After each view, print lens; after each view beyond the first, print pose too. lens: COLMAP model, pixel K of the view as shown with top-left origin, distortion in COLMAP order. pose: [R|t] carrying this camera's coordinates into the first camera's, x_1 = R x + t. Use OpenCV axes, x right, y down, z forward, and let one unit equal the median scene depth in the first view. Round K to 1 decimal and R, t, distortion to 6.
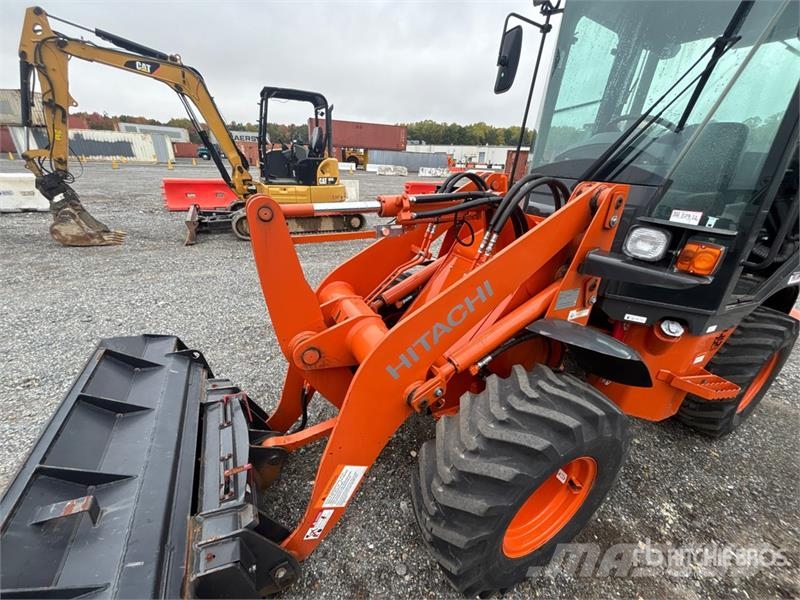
lens RADIAL K [[323.8, 0, 400.0], [0, 323.8, 300.0], [0, 0, 1]] dist [-0.000517, 0.000959]
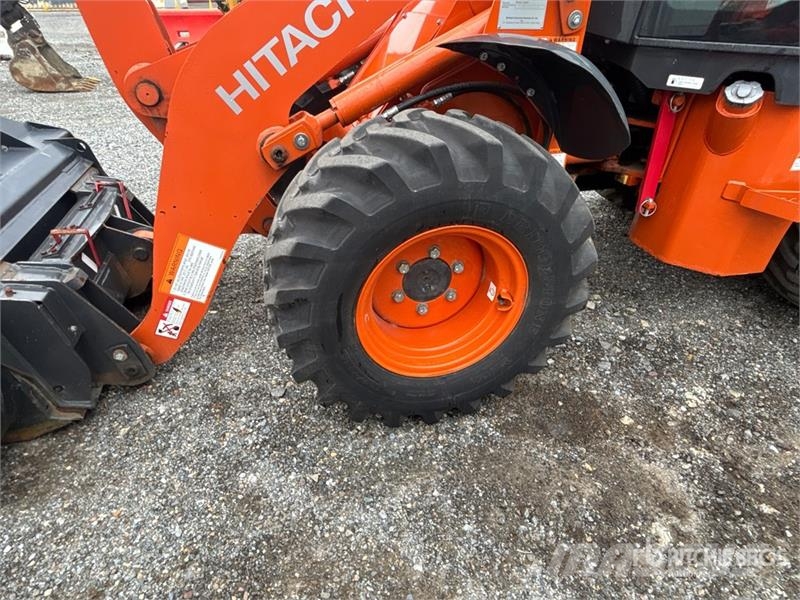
lens RADIAL K [[461.2, 0, 400.0], [0, 461.2, 300.0], [0, 0, 1]] dist [-0.002007, -0.000344]
pose [[0.978268, 0.077060, -0.192491, 0.458756], [-0.042014, 0.982784, 0.179920, 0.362024], [0.203042, -0.167923, 0.964664, 0.006558]]
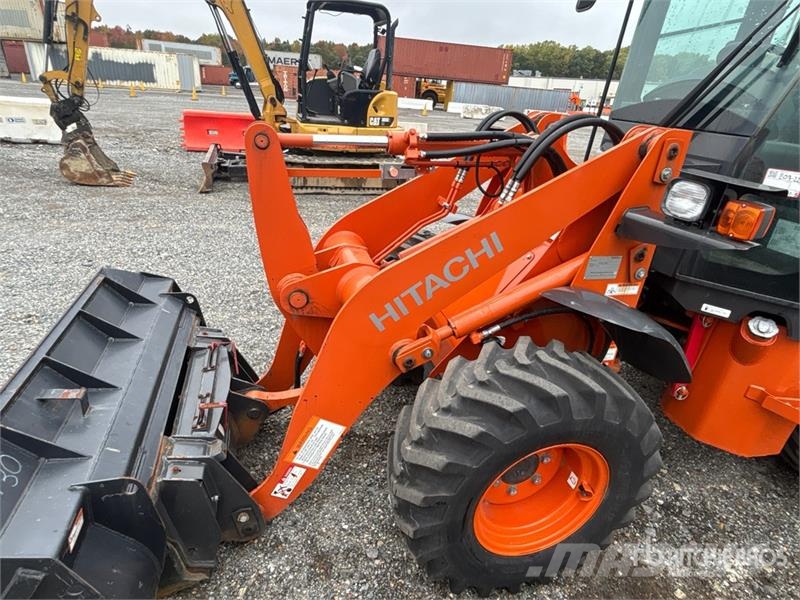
lens RADIAL K [[461.2, 0, 400.0], [0, 461.2, 300.0], [0, 0, 1]] dist [-0.002007, -0.000344]
pose [[0.980412, 0.105917, -0.166054, 0.197696], [-0.104621, 0.994374, 0.016562, 0.103710], [0.166874, 0.001135, 0.985978, -0.218608]]
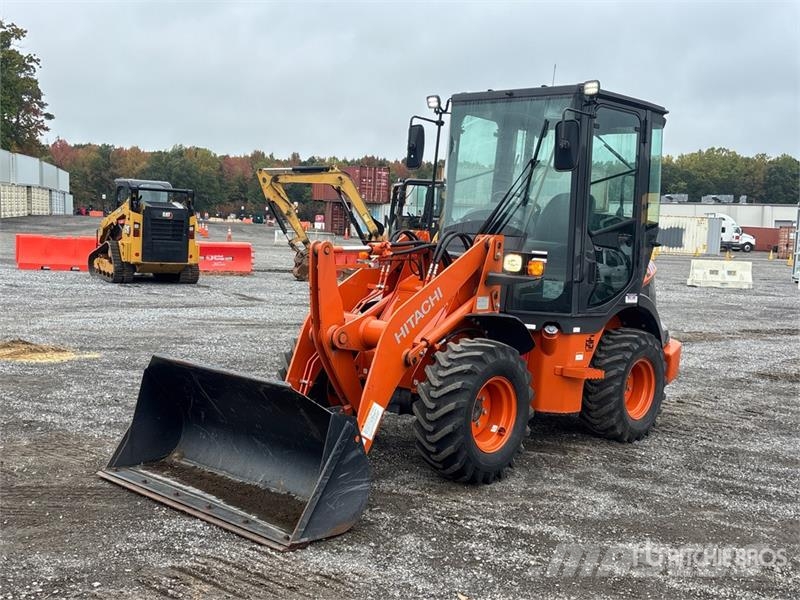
lens RADIAL K [[879.2, 0, 400.0], [0, 879.2, 300.0], [0, 0, 1]] dist [-0.009216, -0.007631]
pose [[0.925430, -0.029709, 0.377752, -1.375169], [0.139795, 0.953364, -0.267495, 0.997171], [-0.352189, 0.300356, 0.886425, -2.482630]]
